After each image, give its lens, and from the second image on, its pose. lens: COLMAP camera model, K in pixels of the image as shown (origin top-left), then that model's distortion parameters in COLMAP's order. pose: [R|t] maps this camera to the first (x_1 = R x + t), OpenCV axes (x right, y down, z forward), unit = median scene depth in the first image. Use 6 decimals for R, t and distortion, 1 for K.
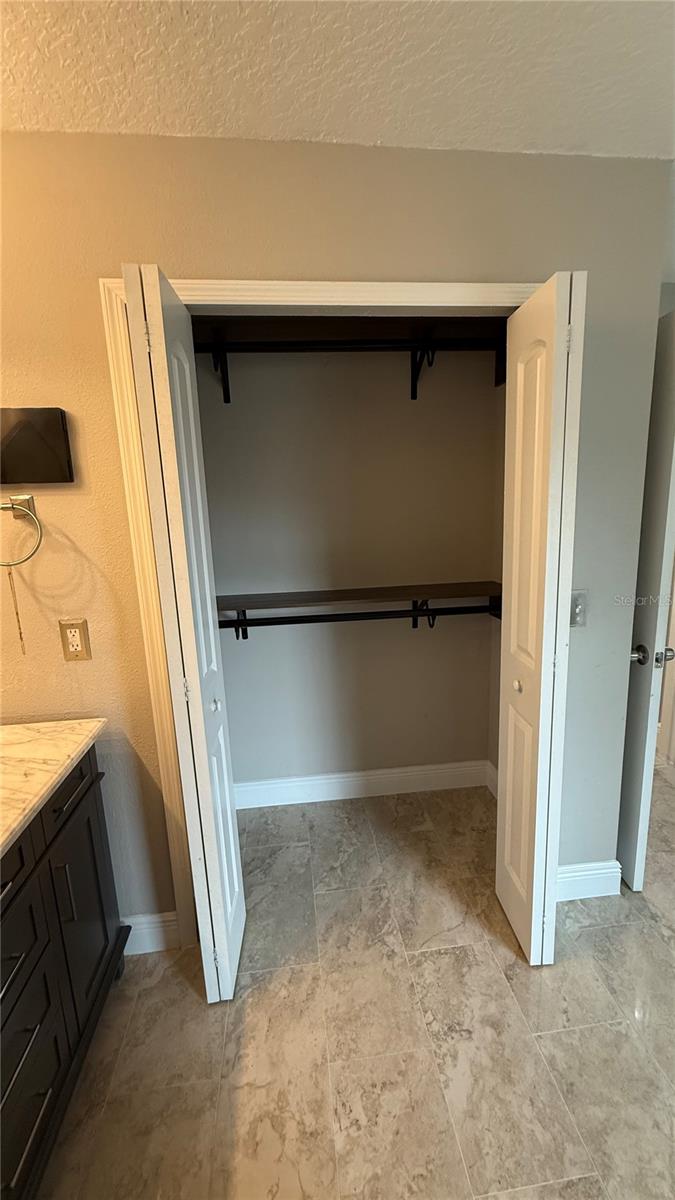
lens RADIAL K [[481.8, 0, 337.5], [0, 481.8, 600.0], [0, 0, 1]] dist [0.000590, -0.000007]
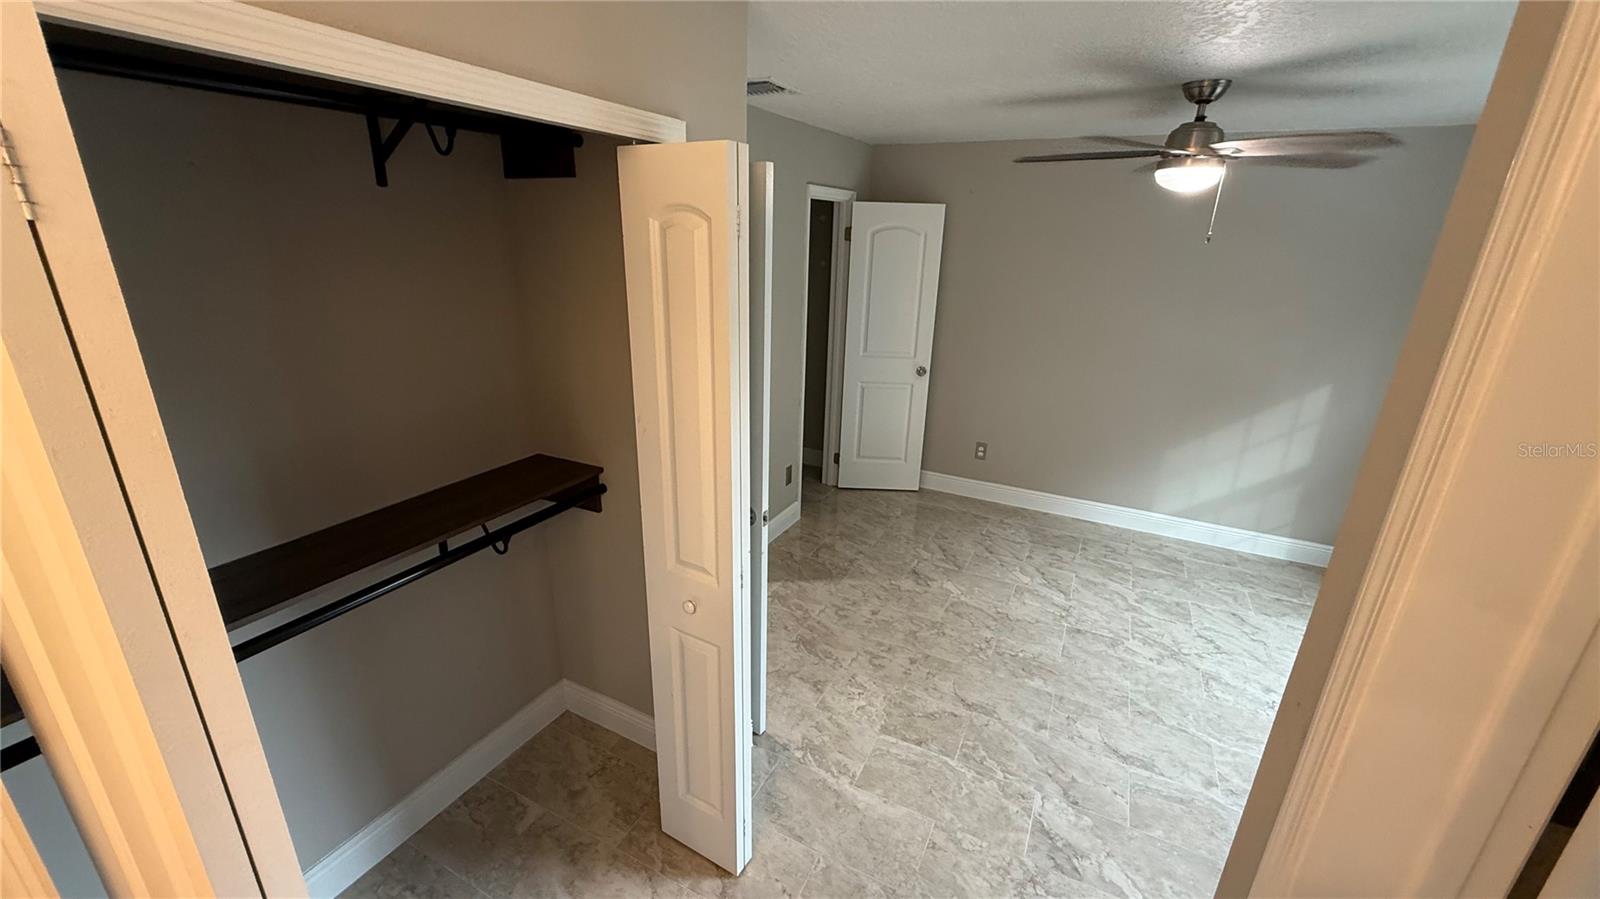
lens RADIAL K [[642.4, 0, 800.0], [0, 642.4, 449.5], [0, 0, 1]] dist [0.000590, -0.000007]
pose [[0.540250, -0.222516, 0.811552, -0.295113], [0.109718, 0.974799, 0.194237, -0.228113], [-0.834321, -0.015894, 0.551049, 0.179954]]
